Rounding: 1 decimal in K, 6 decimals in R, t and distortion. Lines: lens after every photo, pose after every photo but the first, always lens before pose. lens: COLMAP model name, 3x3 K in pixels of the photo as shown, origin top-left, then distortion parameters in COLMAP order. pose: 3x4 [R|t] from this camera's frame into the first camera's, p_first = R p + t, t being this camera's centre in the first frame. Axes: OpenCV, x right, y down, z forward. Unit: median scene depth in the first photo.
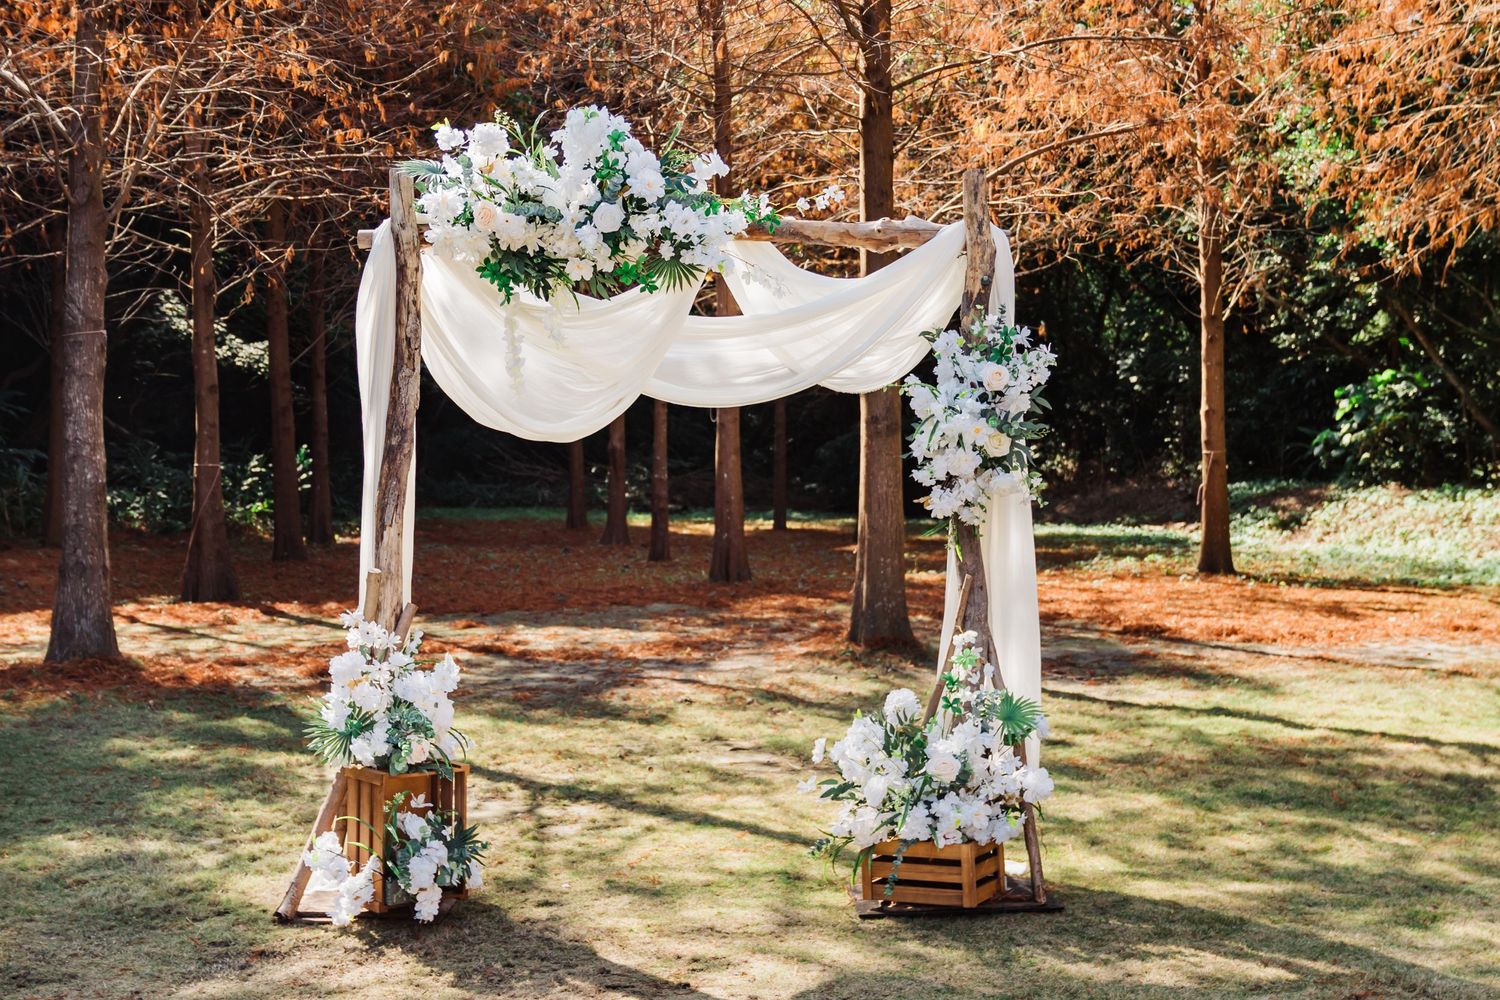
lens RADIAL K [[1850.3, 0, 750.0], [0, 1850.3, 500.0], [0, 0, 1]] dist [-0.006509, -0.006551]
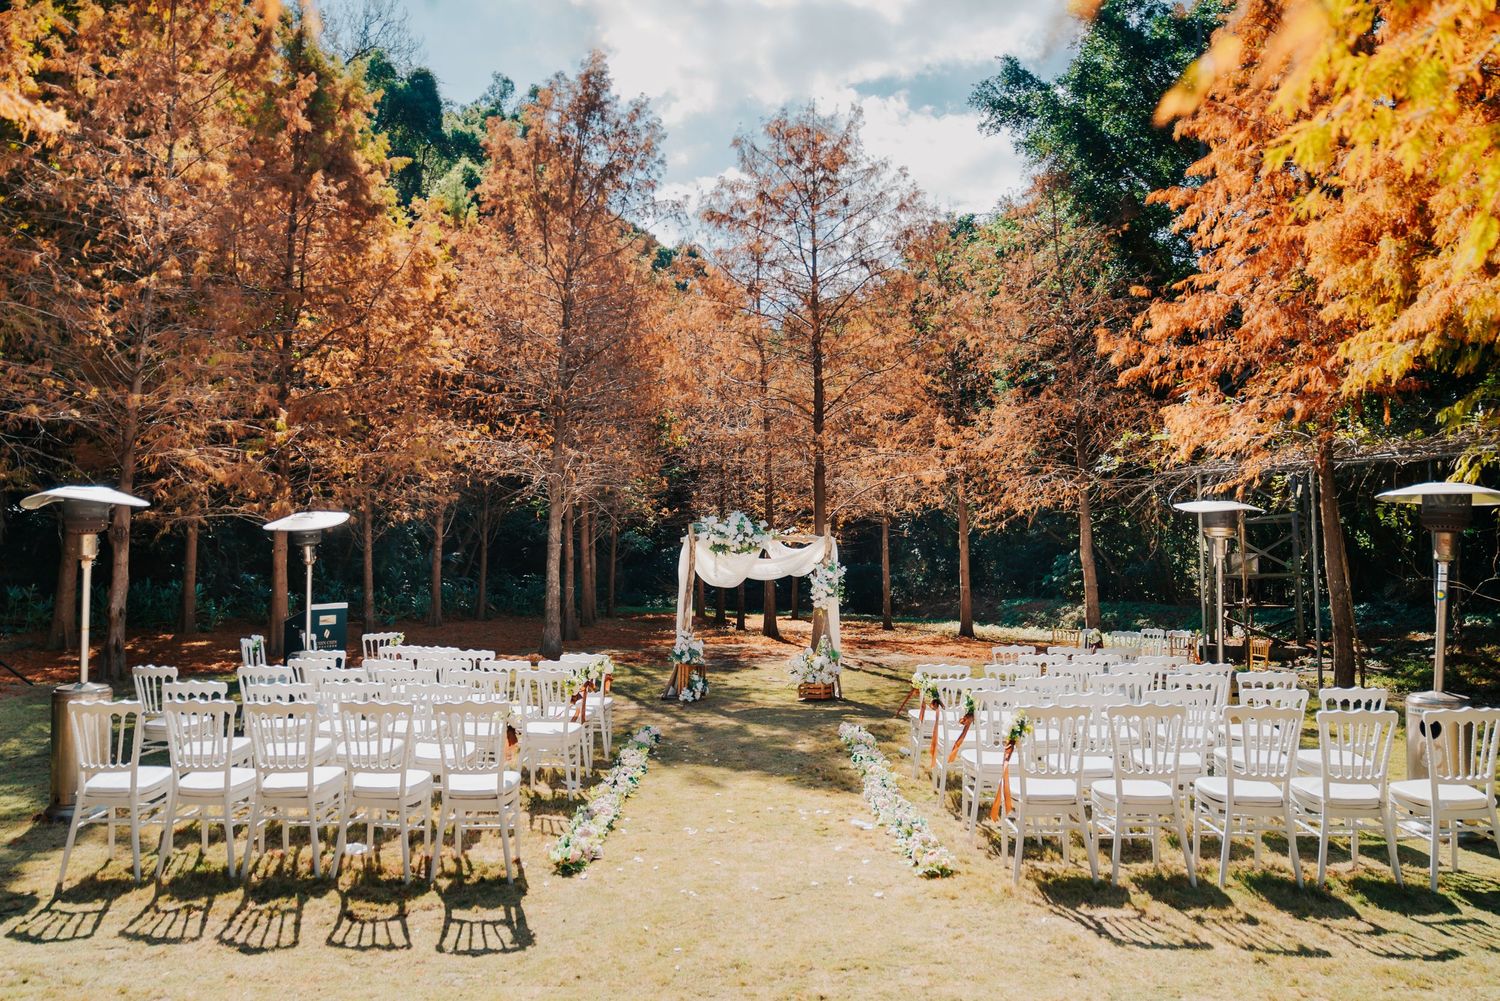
lens RADIAL K [[1117.9, 0, 703.4], [0, 1117.9, 477.8], [0, 0, 1]] dist [0.004177, 0.003973]
pose [[0.995719, -0.004522, -0.092323, 0.078182], [-0.005437, 0.994208, -0.107333, -0.010586], [0.092273, 0.107375, 0.989927, -1.575489]]
